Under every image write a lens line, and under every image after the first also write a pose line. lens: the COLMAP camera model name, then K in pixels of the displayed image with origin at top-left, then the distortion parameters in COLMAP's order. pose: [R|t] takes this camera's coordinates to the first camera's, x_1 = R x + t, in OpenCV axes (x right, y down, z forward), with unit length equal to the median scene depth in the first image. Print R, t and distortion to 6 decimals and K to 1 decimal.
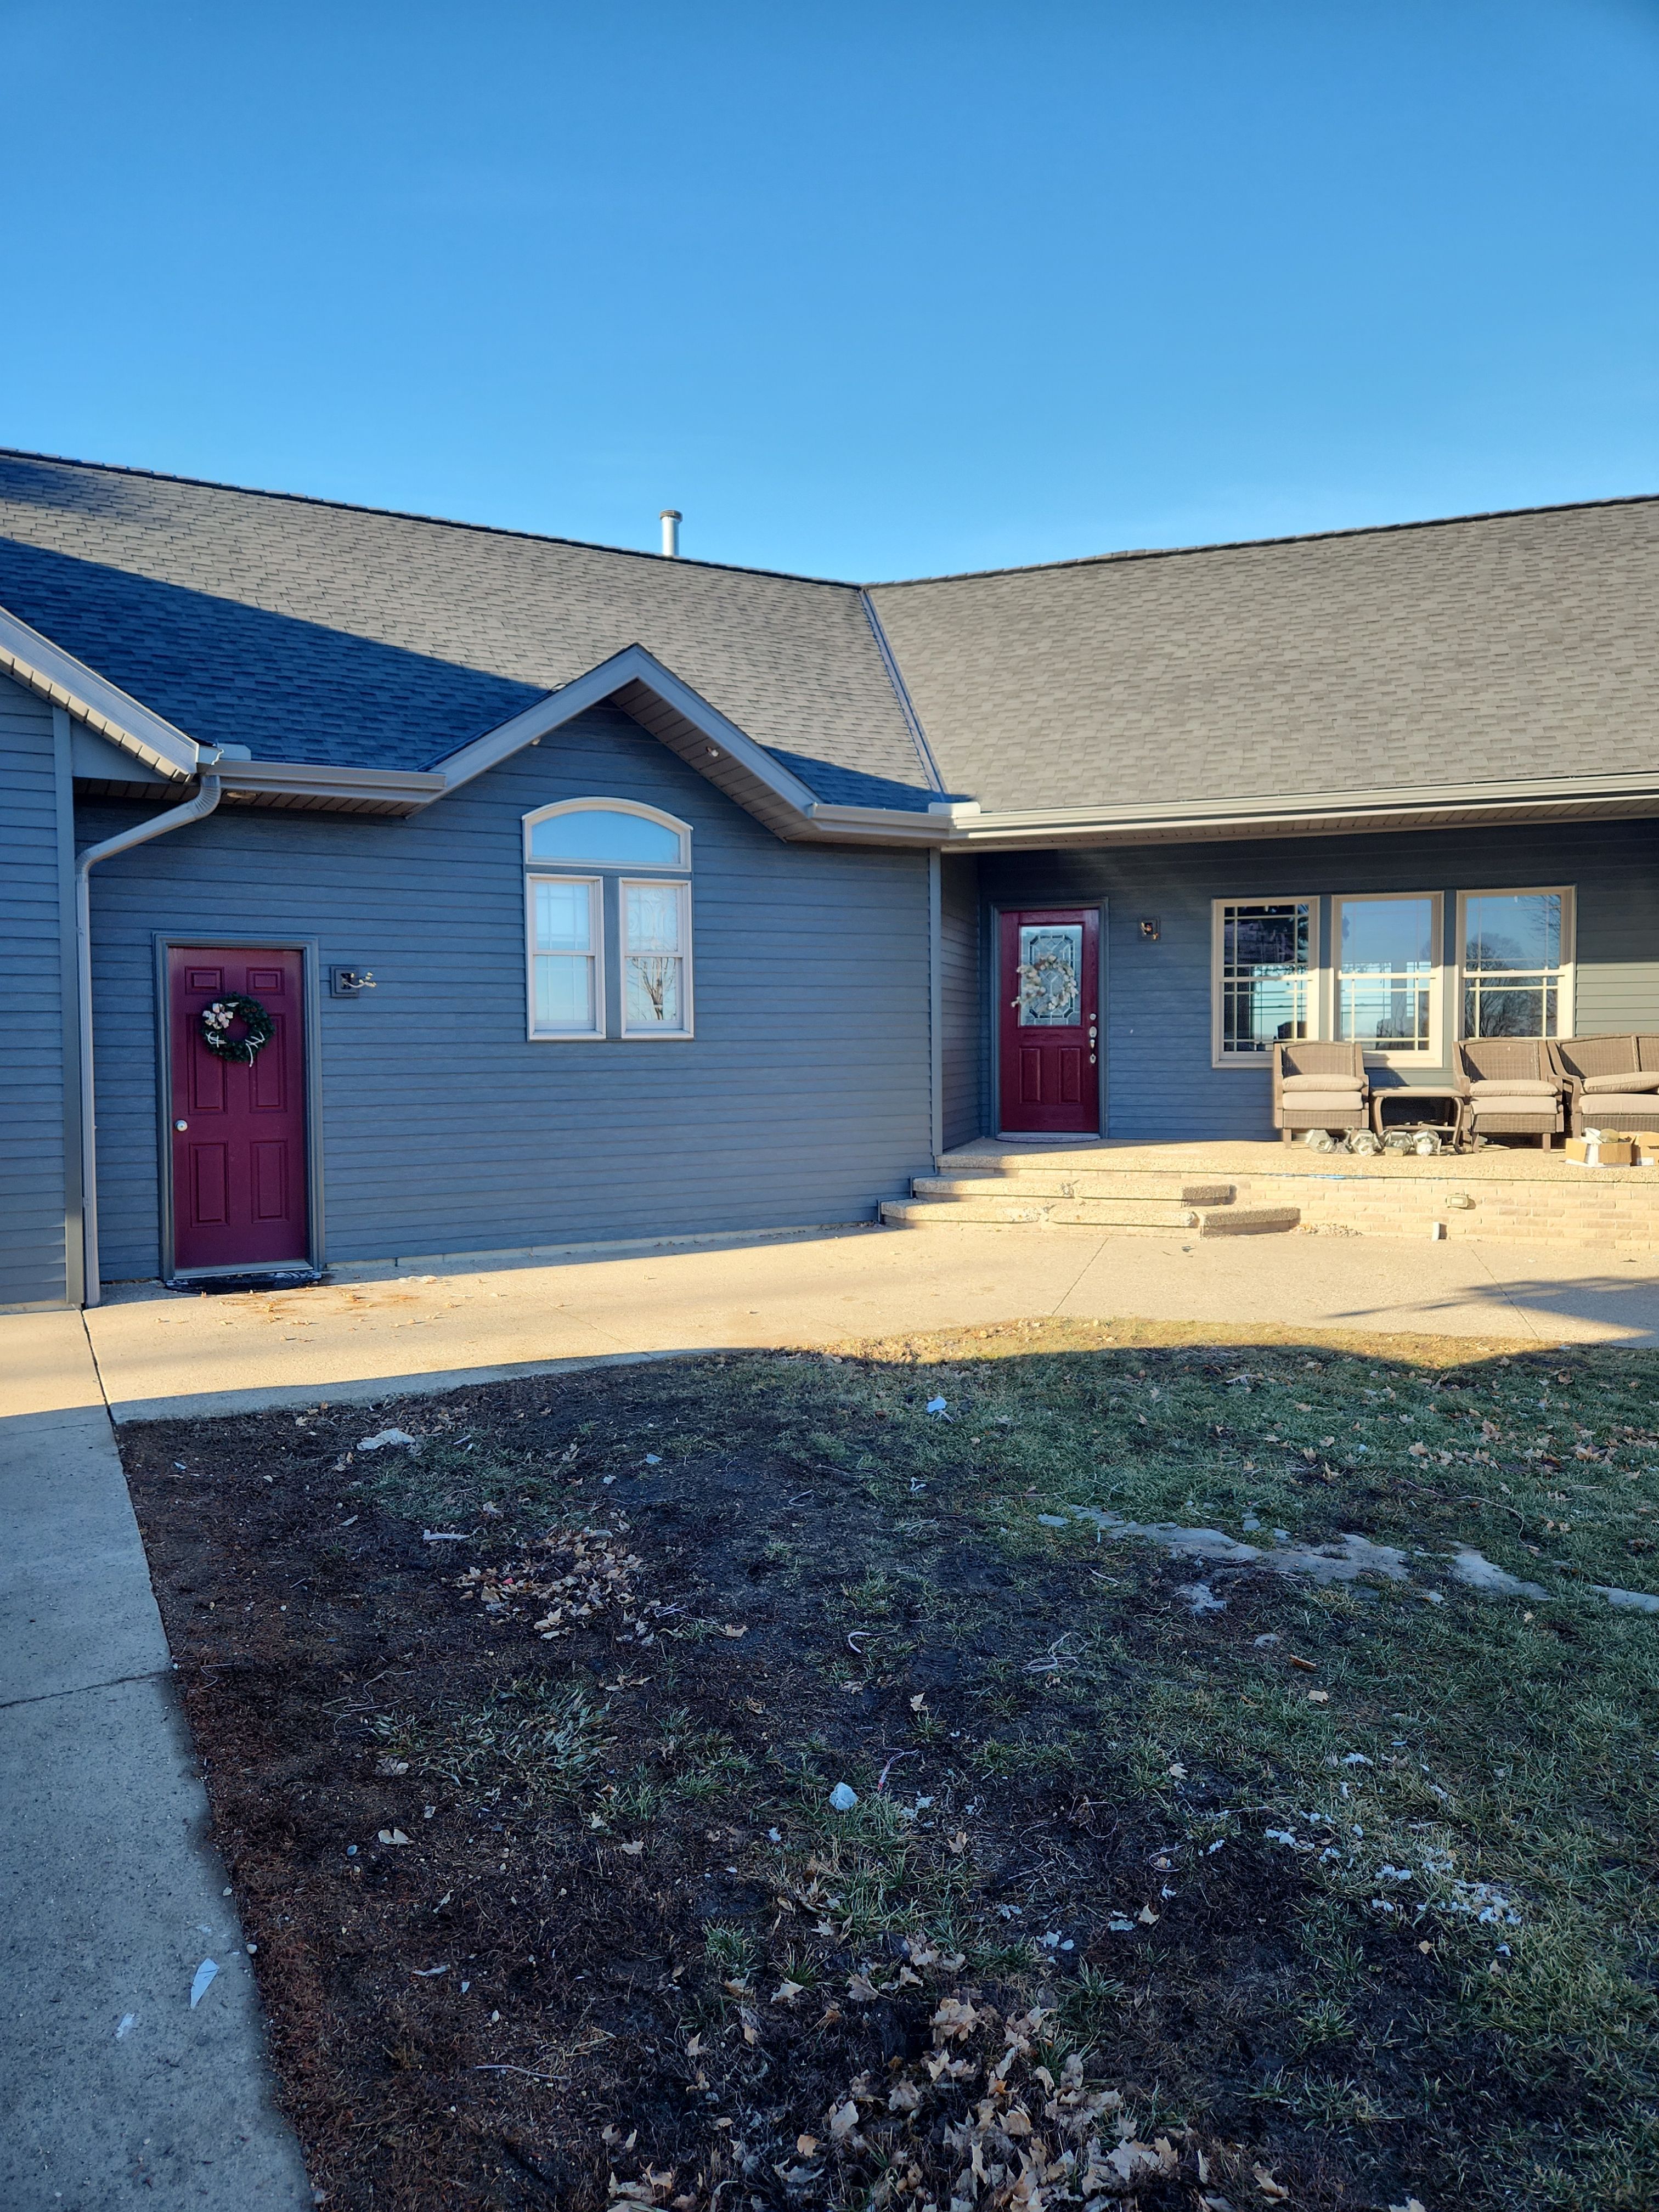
lens RADIAL K [[1746.2, 0, 828.1], [0, 1746.2, 1106.9], [0, 0, 1]] dist [0.060453, -0.004780]
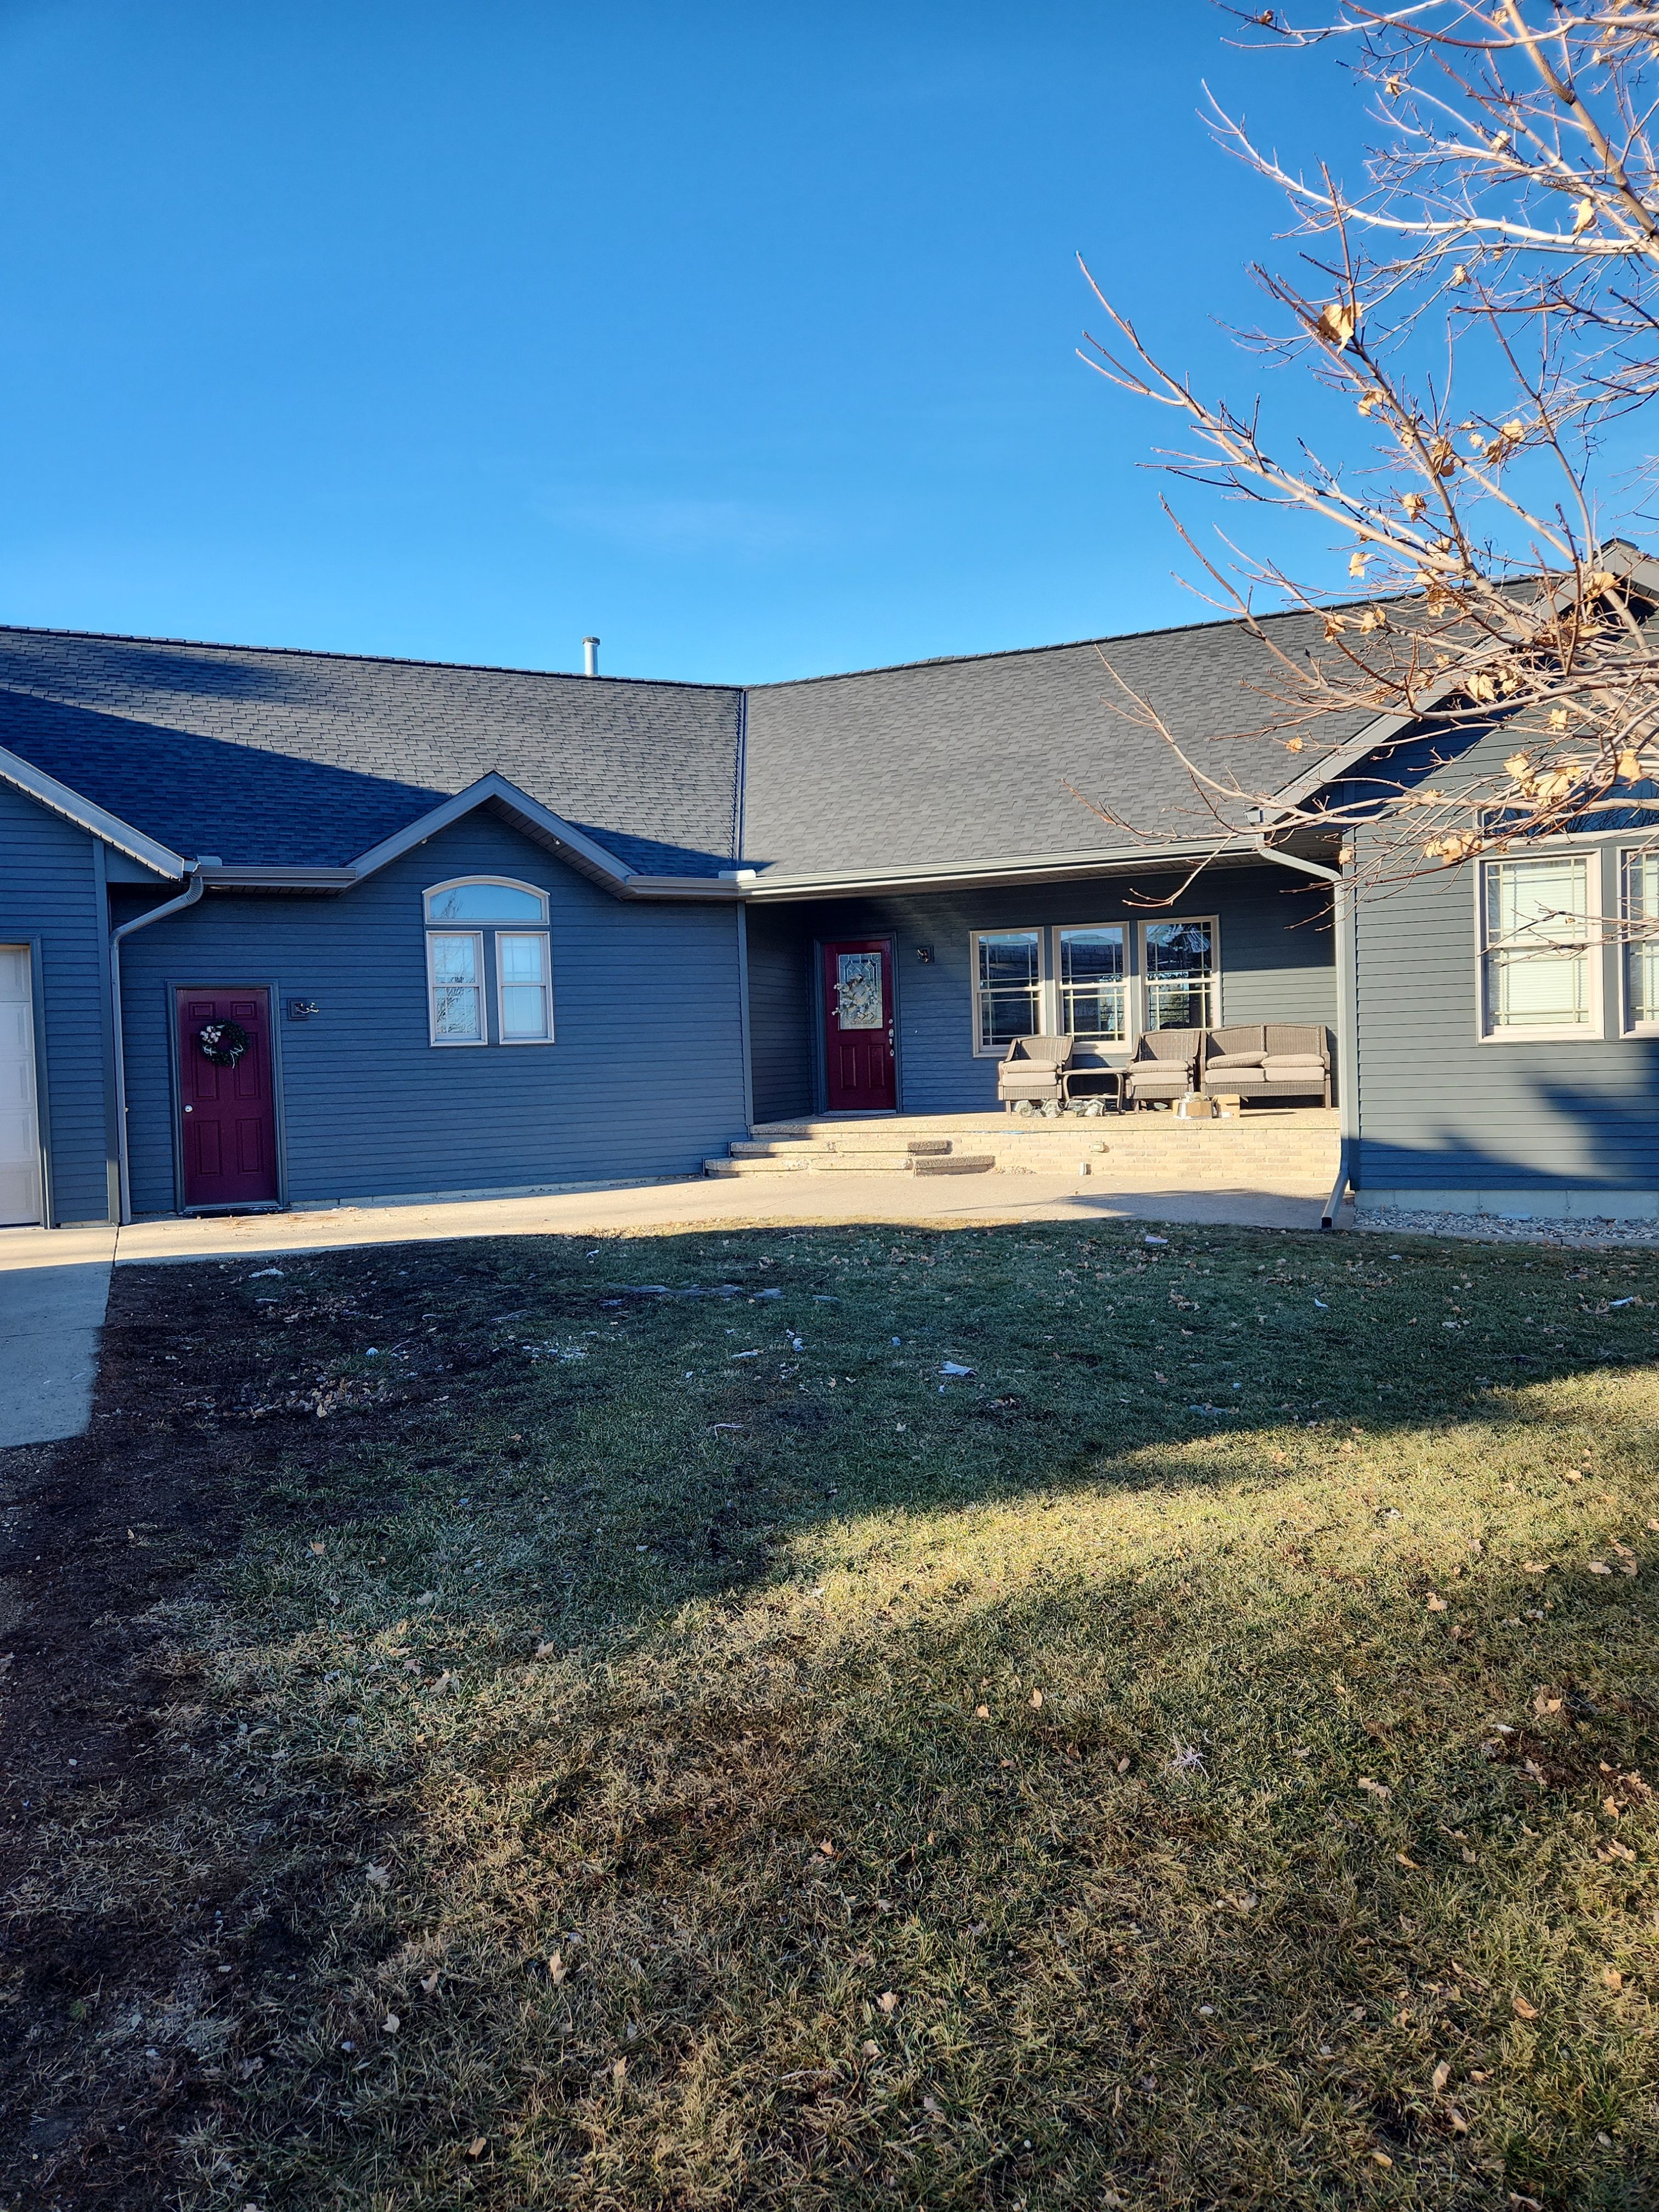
lens RADIAL K [[1746.2, 0, 831.4], [0, 1746.2, 1105.5], [0, 0, 1]] dist [0.060453, -0.004780]
pose [[0.997746, -0.022076, -0.063371, 0.229620], [0.021469, 0.999717, -0.010237, 0.029551], [0.063579, 0.008854, 0.997938, -0.383408]]
